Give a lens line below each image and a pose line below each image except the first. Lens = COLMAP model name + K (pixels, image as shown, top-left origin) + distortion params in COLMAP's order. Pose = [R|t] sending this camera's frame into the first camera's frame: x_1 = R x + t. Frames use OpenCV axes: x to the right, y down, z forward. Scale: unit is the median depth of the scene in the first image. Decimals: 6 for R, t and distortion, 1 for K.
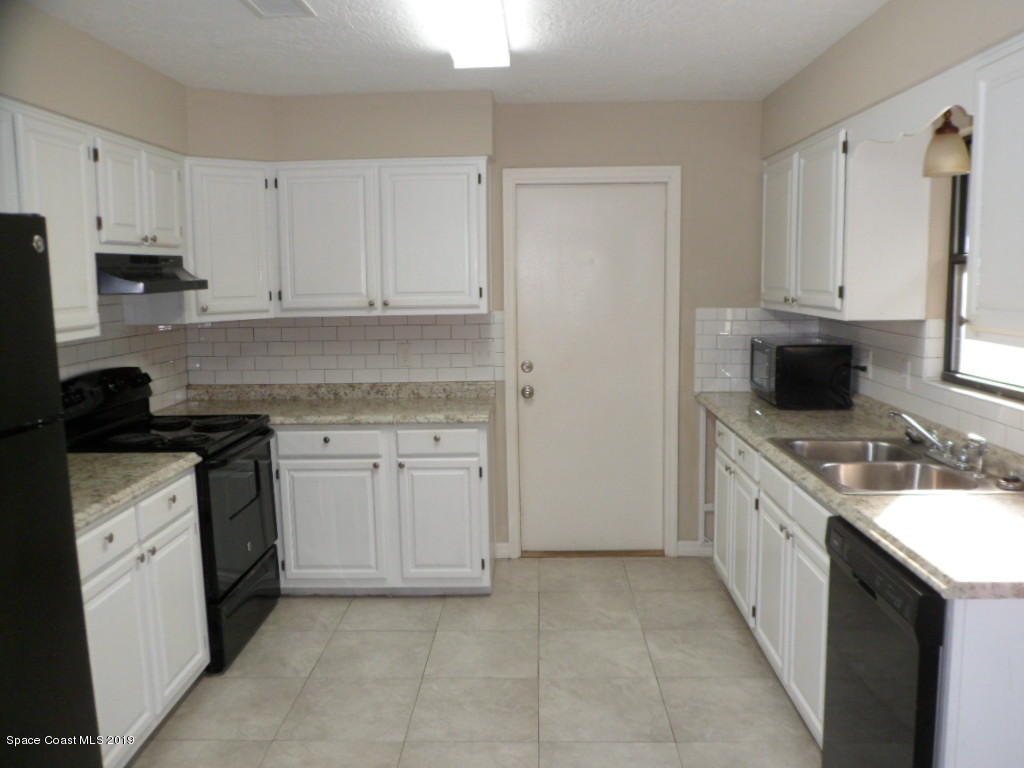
lens RADIAL K [[848.5, 0, 517.7], [0, 848.5, 385.8], [0, 0, 1]] dist [-0.055568, 0.037364]
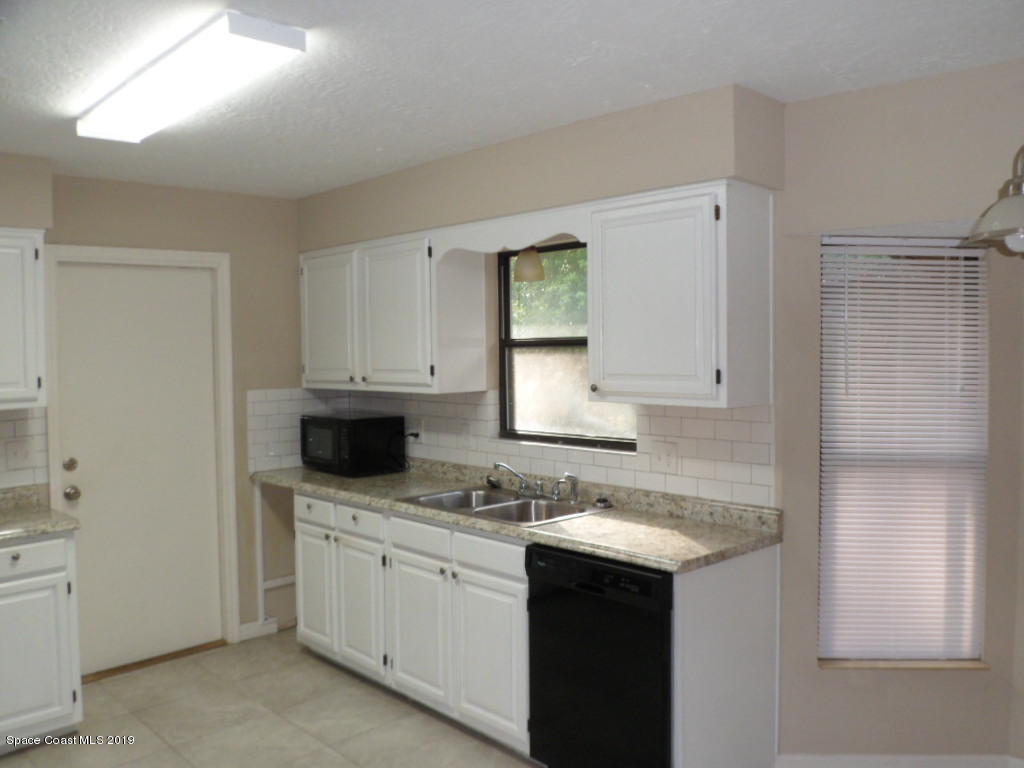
lens RADIAL K [[848.5, 0, 519.3], [0, 848.5, 380.2], [0, 0, 1]] dist [-0.055568, 0.037364]
pose [[0.708031, -0.031694, 0.705470, -0.315425], [0.104440, 0.992706, -0.060220, -0.009773], [-0.698416, 0.116317, 0.706177, 0.050788]]
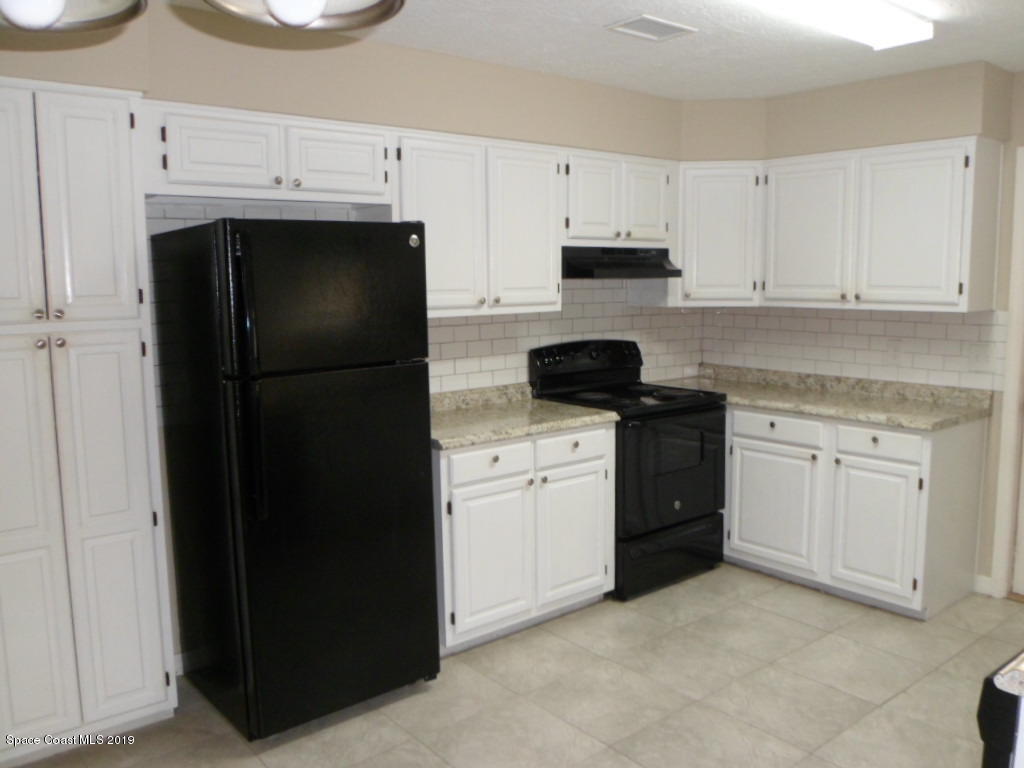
lens RADIAL K [[848.5, 0, 519.5], [0, 848.5, 384.9], [0, 0, 1]] dist [-0.055568, 0.037364]
pose [[0.667729, 0.109624, -0.736289, 0.324318], [-0.104784, 0.993091, 0.052831, -0.006952], [0.736993, 0.041875, 0.674602, 0.064612]]
